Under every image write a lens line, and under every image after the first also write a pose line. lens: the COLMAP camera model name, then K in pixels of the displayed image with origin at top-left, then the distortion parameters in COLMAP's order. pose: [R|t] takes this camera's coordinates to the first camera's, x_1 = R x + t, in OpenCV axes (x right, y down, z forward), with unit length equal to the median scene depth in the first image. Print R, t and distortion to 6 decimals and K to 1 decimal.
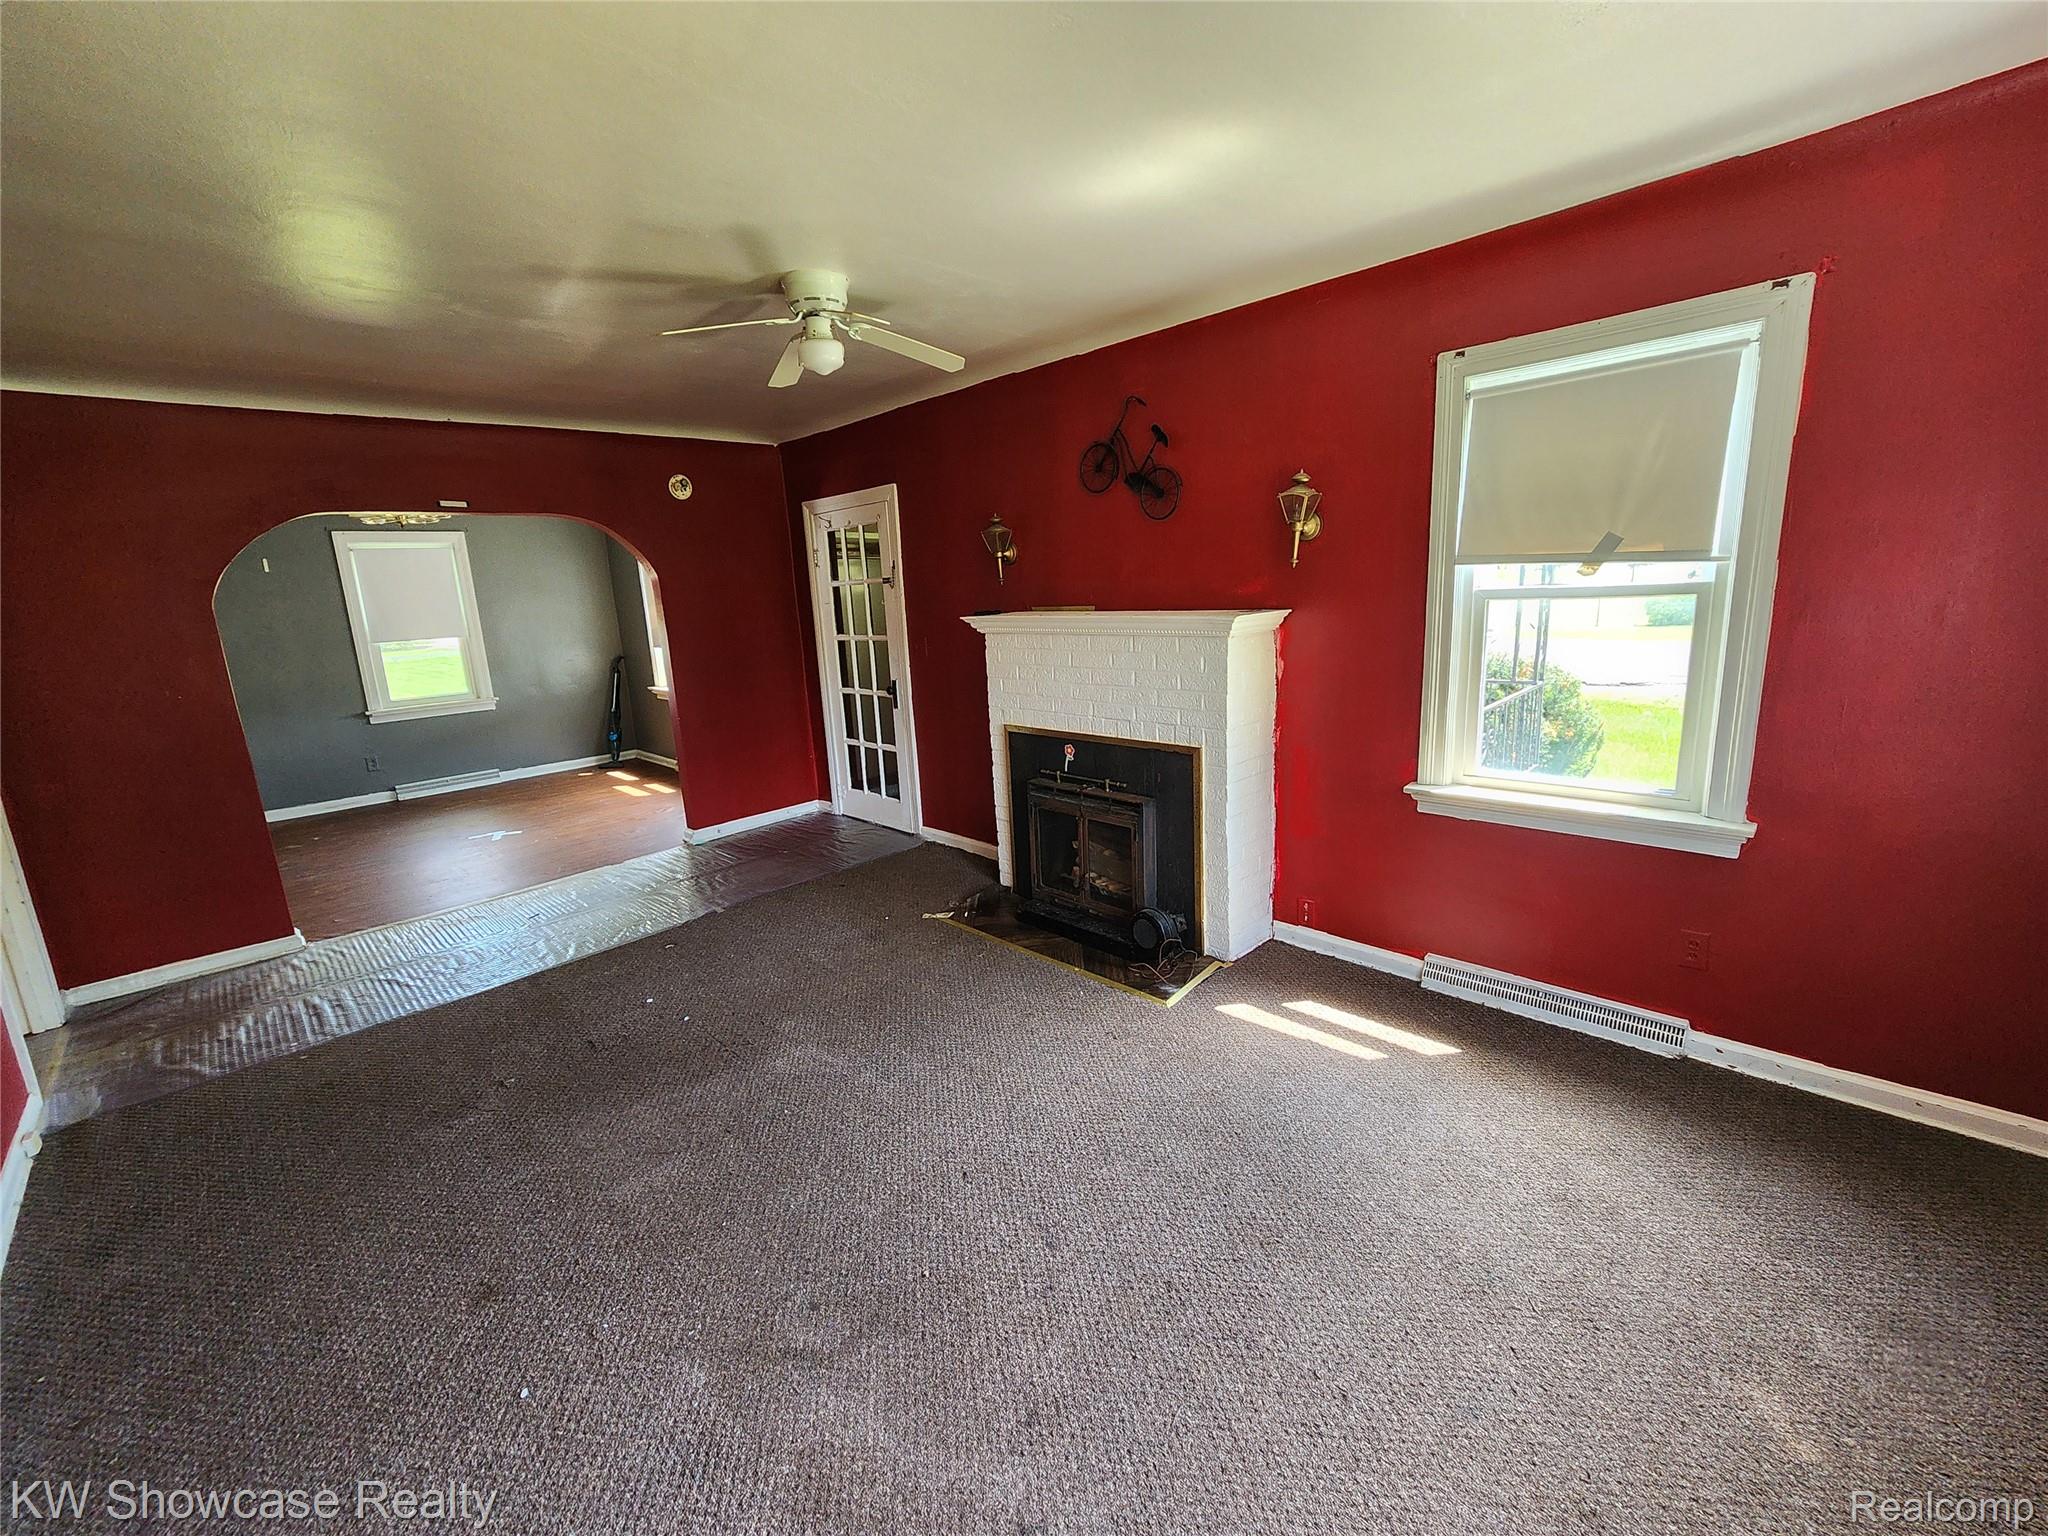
lens RADIAL K [[841.7, 0, 1024.0], [0, 841.7, 768.0], [0, 0, 1]] dist [-0.003277, -0.000394]
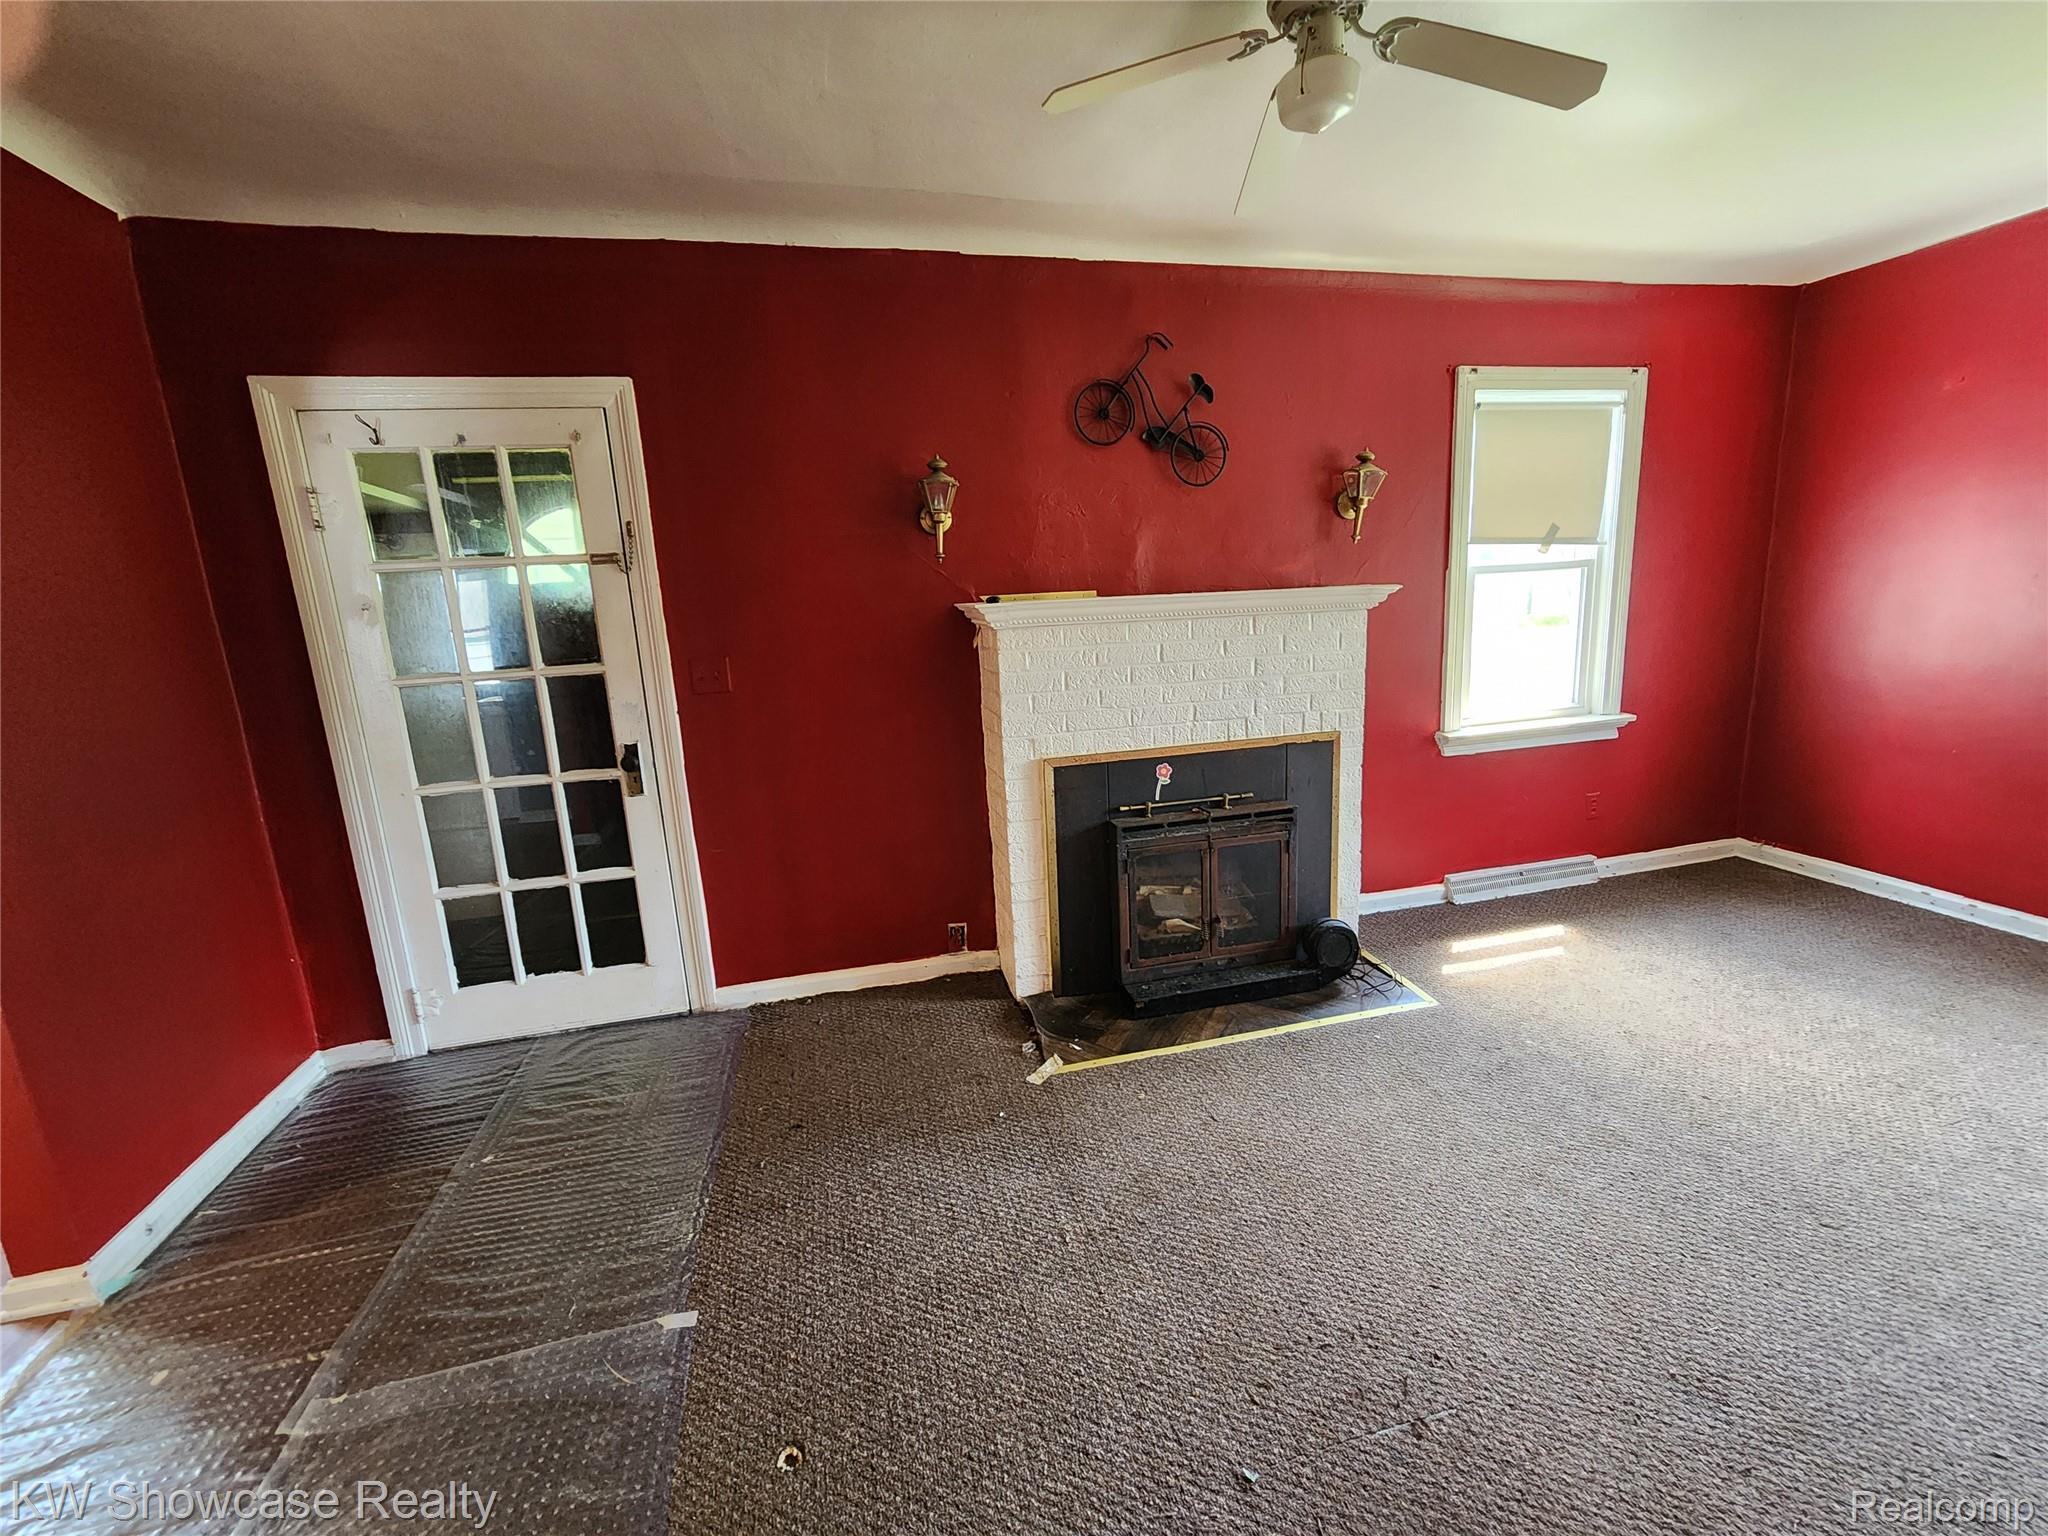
lens RADIAL K [[841.7, 0, 1024.0], [0, 841.7, 768.0], [0, 0, 1]] dist [-0.003277, -0.000394]
pose [[0.518058, -0.147993, 0.842445, -0.645627], [0.206320, 0.977457, 0.044835, -0.082904], [-0.830089, 0.150586, 0.536913, 0.679016]]
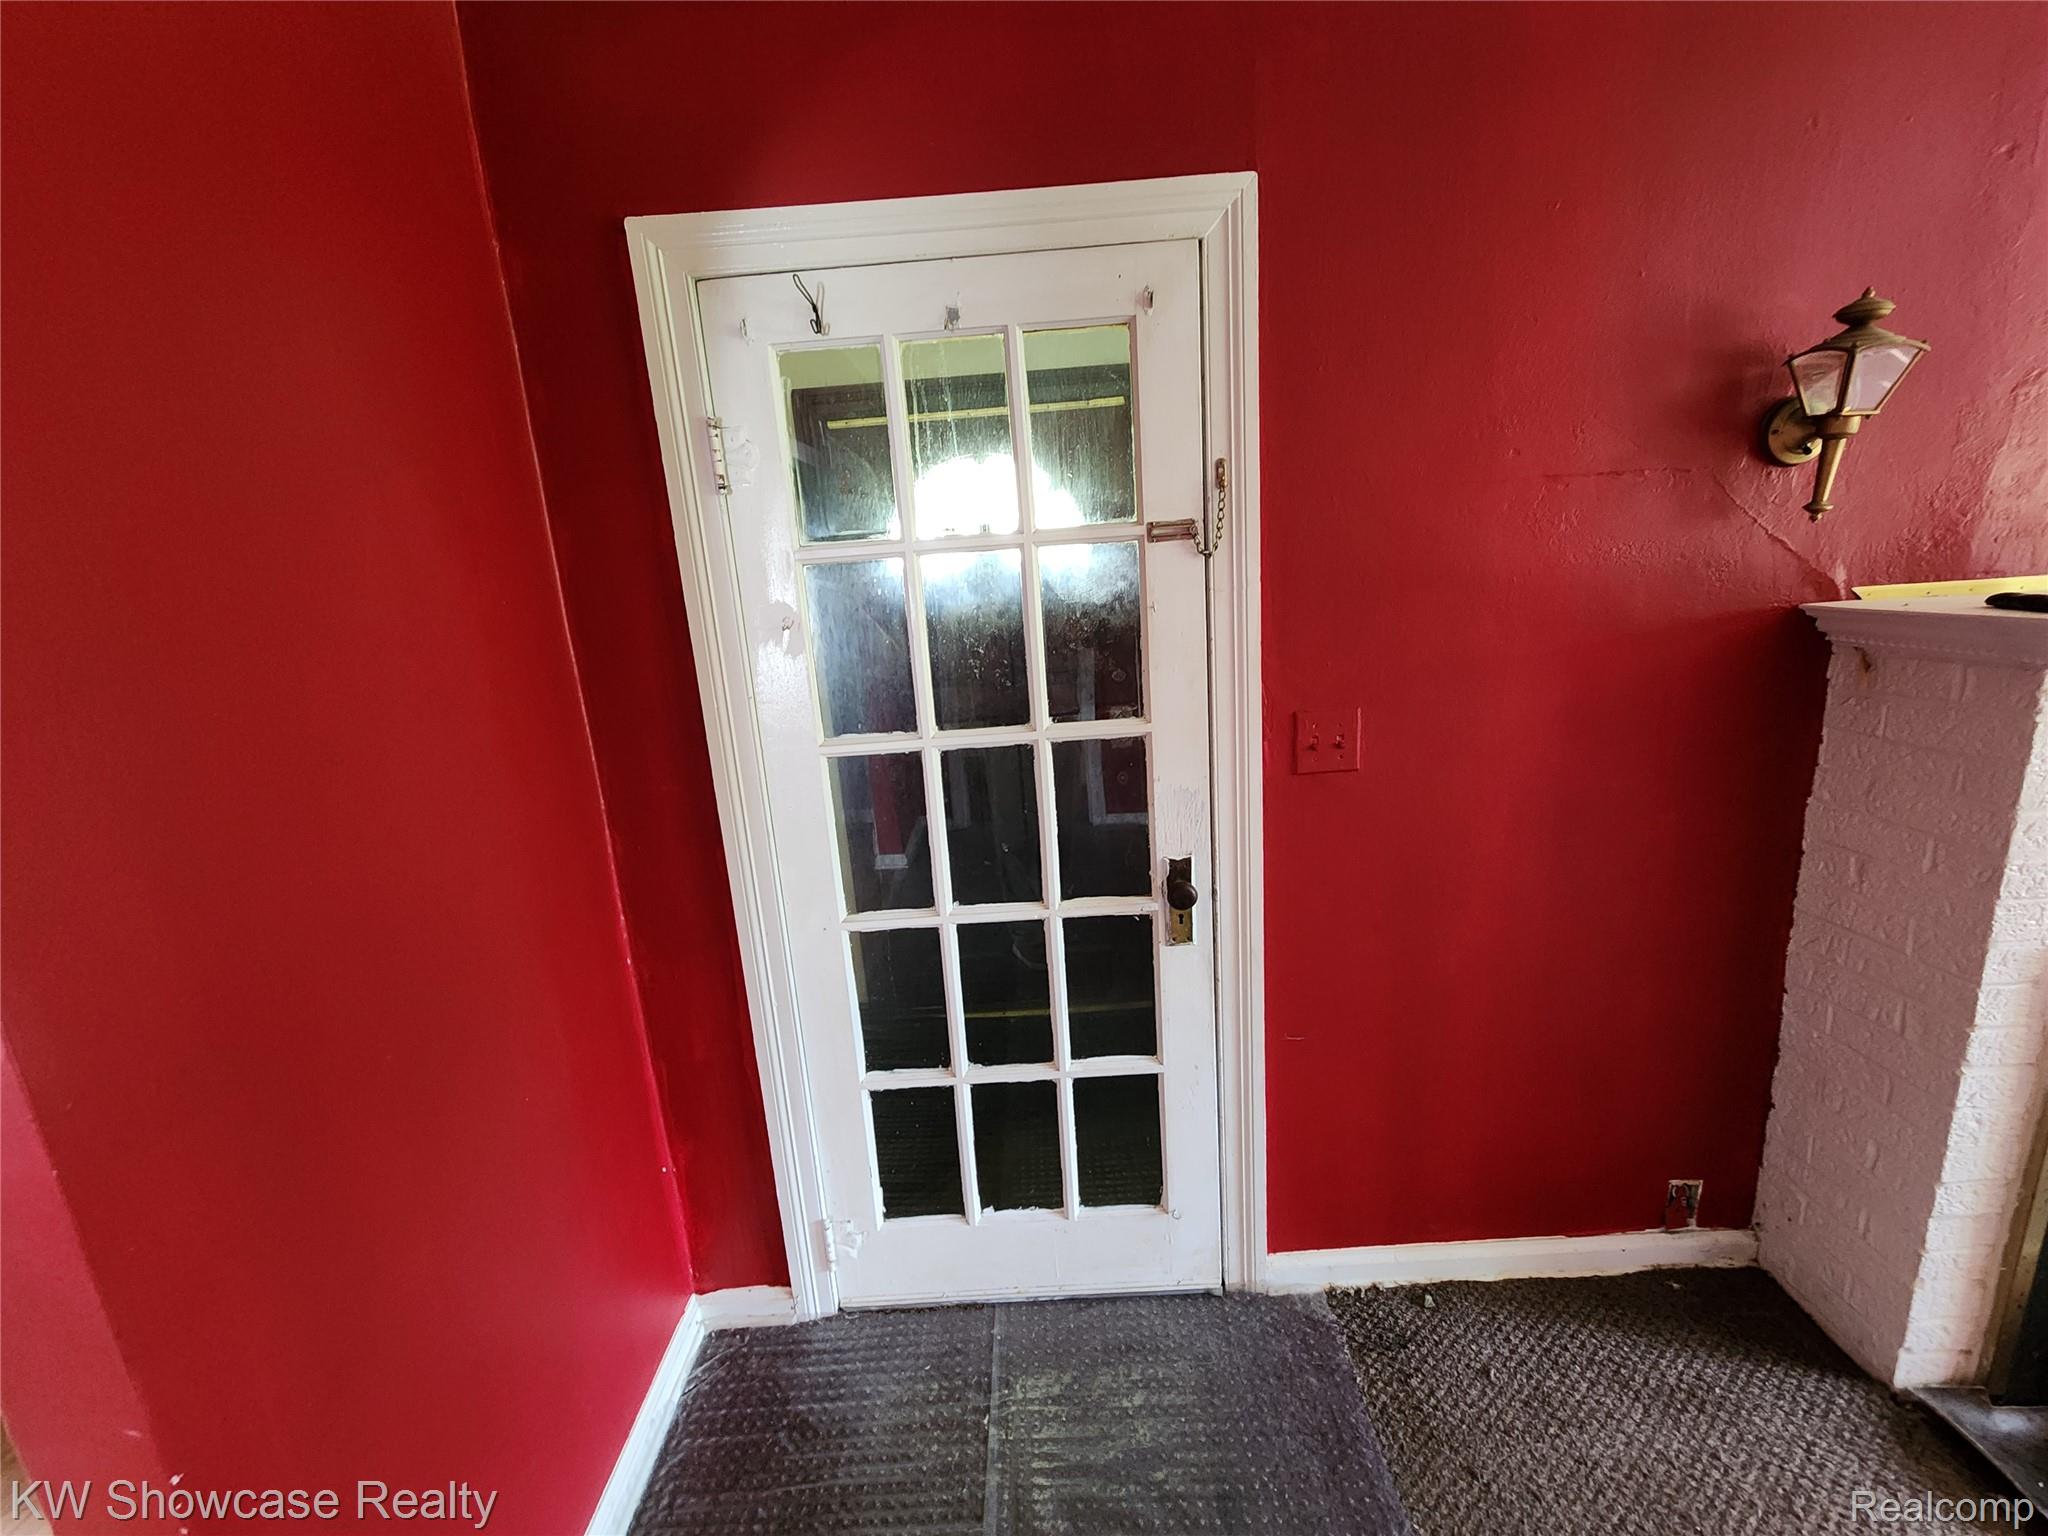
lens RADIAL K [[841.7, 0, 1024.0], [0, 841.7, 768.0], [0, 0, 1]] dist [-0.003277, -0.000394]
pose [[0.706036, -0.159879, 0.689892, -0.539452], [0.181025, 0.982562, 0.042442, -0.215465], [-0.684648, 0.094923, 0.722667, 1.095964]]
